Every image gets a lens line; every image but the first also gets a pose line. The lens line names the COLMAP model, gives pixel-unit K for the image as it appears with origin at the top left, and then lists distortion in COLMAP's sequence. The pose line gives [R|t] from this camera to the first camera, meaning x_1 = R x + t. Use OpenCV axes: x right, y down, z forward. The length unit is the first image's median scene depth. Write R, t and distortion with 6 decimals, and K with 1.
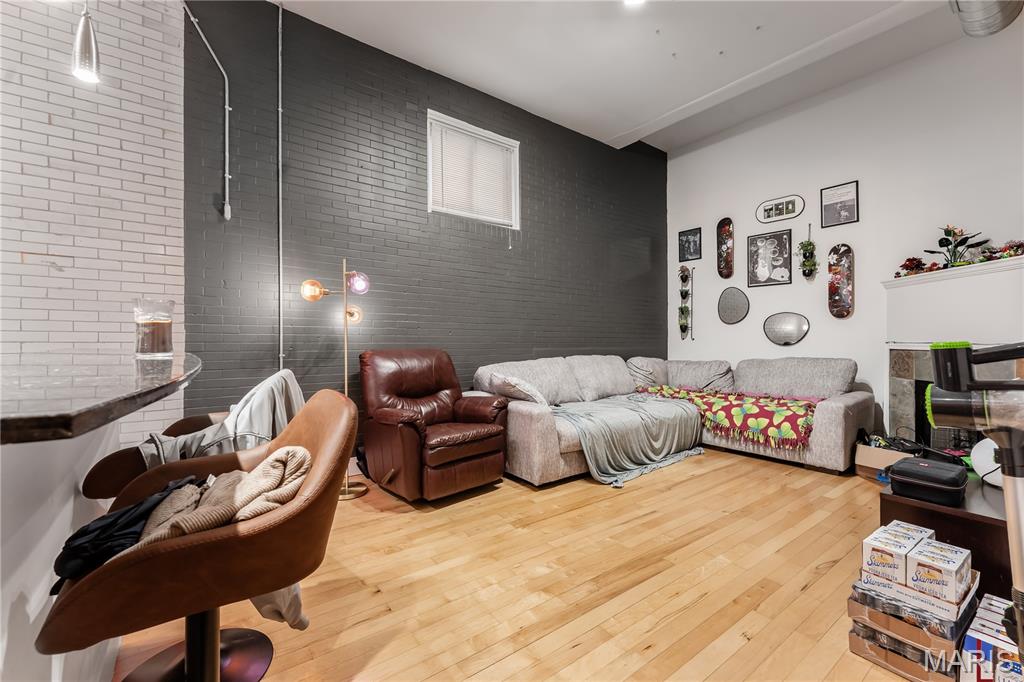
lens RADIAL K [[429.3, 0, 512.0], [0, 429.3, 341.0], [0, 0, 1]] dist [-0.000650, -0.000129]
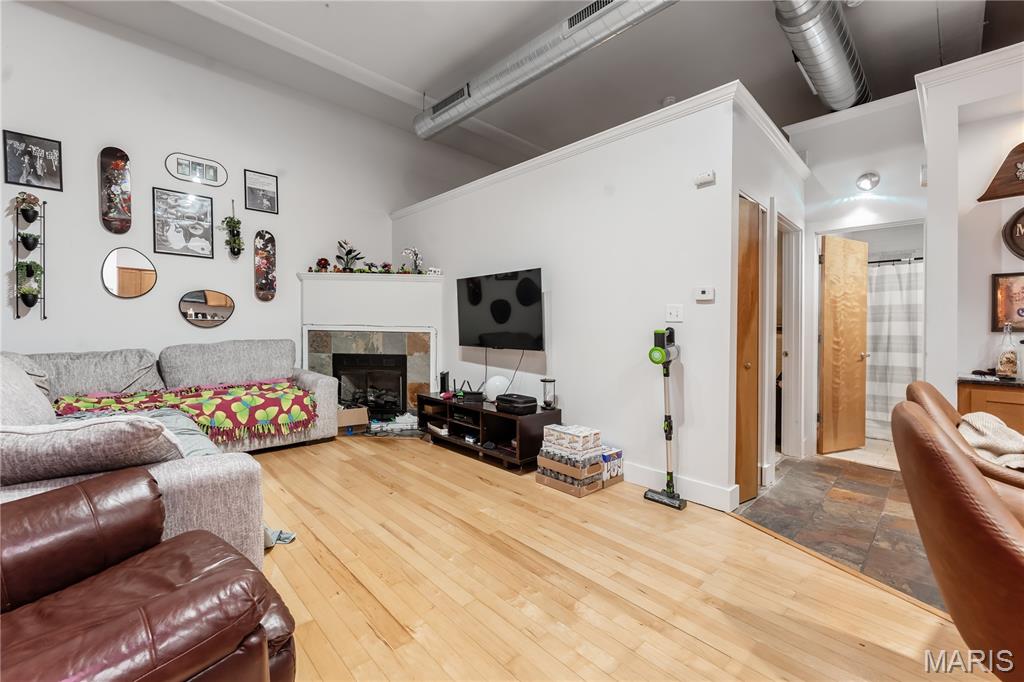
lens RADIAL K [[420.9, 0, 511.3], [0, 420.9, 325.2], [0, 0, 1]] dist [0.001221, 0.000127]
pose [[-0.116859, -0.003014, 0.993144, -0.333187], [-0.011644, 0.999931, 0.001664, -0.003390], [-0.993080, -0.011370, -0.116886, 0.529291]]
